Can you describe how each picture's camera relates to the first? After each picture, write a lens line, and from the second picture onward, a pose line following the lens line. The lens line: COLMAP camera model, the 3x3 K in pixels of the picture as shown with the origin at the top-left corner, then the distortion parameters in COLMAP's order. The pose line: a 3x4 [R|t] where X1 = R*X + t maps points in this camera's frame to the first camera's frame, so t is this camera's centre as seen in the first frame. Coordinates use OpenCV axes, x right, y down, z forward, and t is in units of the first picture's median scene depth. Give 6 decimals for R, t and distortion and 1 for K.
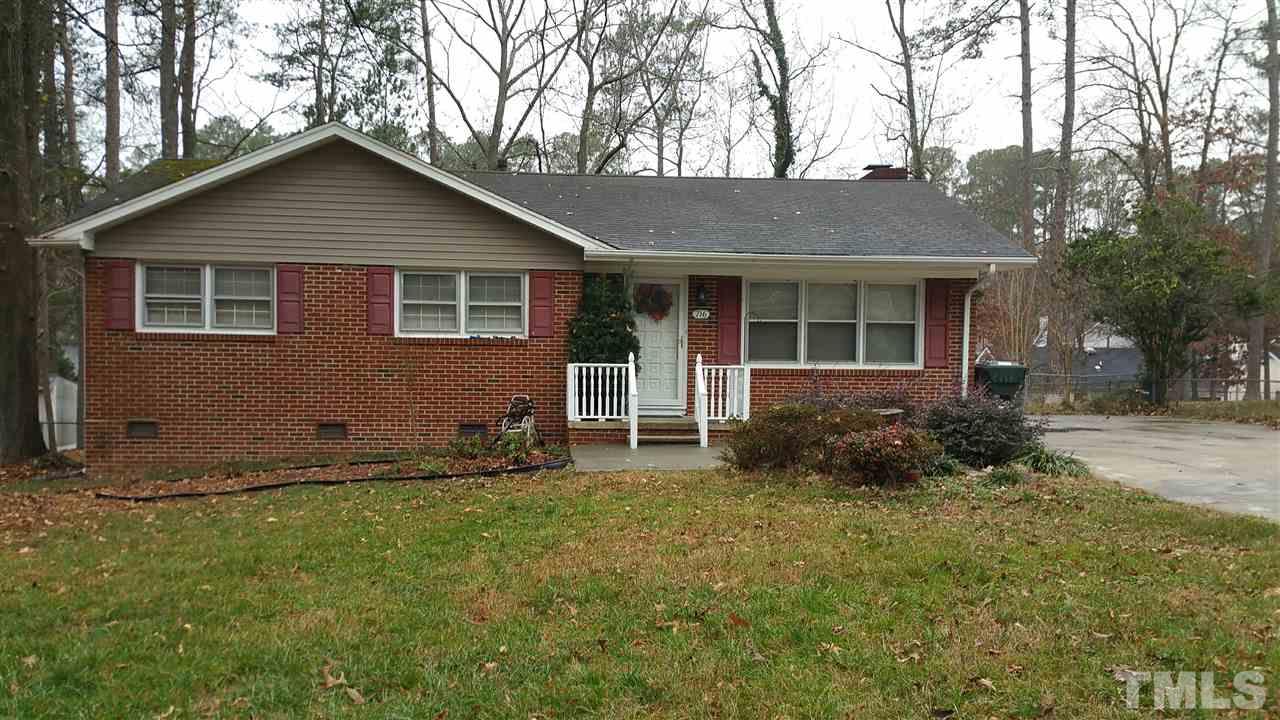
lens RADIAL K [[1003.4, 0, 634.3], [0, 1003.4, 374.5], [0, 0, 1]] dist [0.166812, -0.327234]
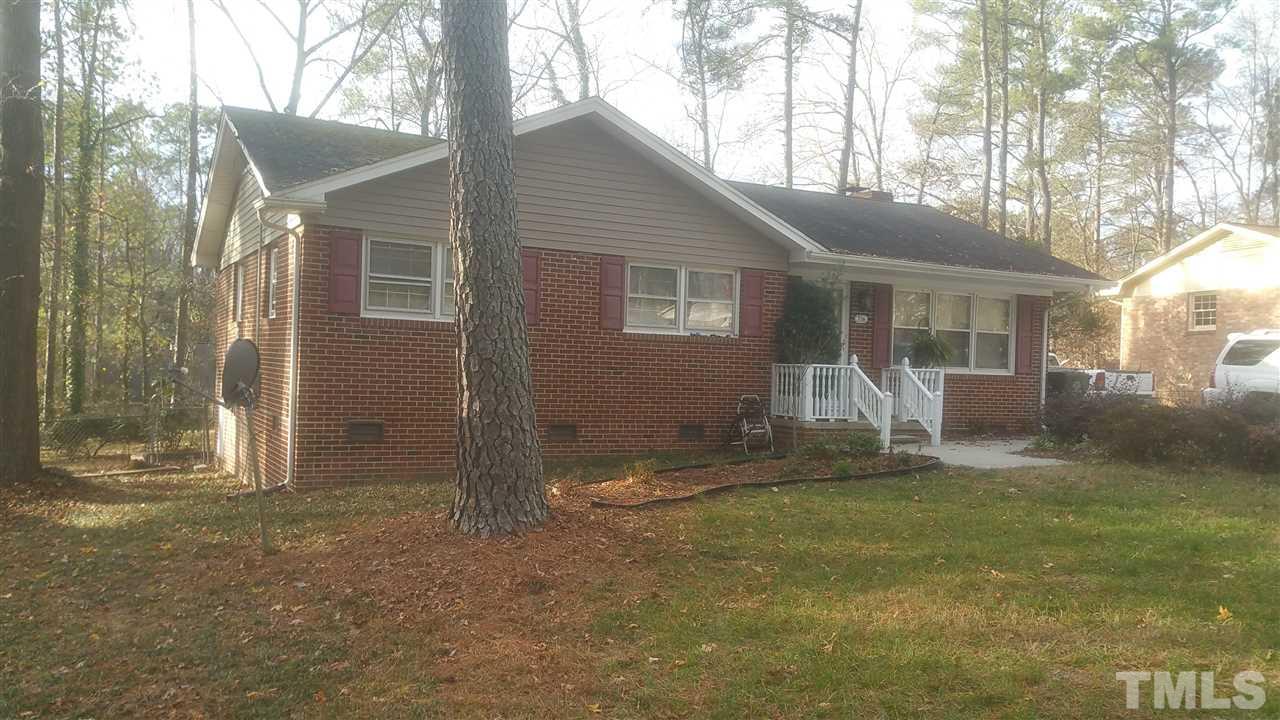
lens RADIAL K [[1003.4, 0, 634.3], [0, 1003.4, 374.5], [0, 0, 1]] dist [0.166812, -0.327234]
pose [[0.916400, 0.014688, 0.399994, -0.600010], [-0.013332, 0.999892, -0.006172, 0.007778], [-0.400042, 0.000323, 0.916497, 0.141058]]
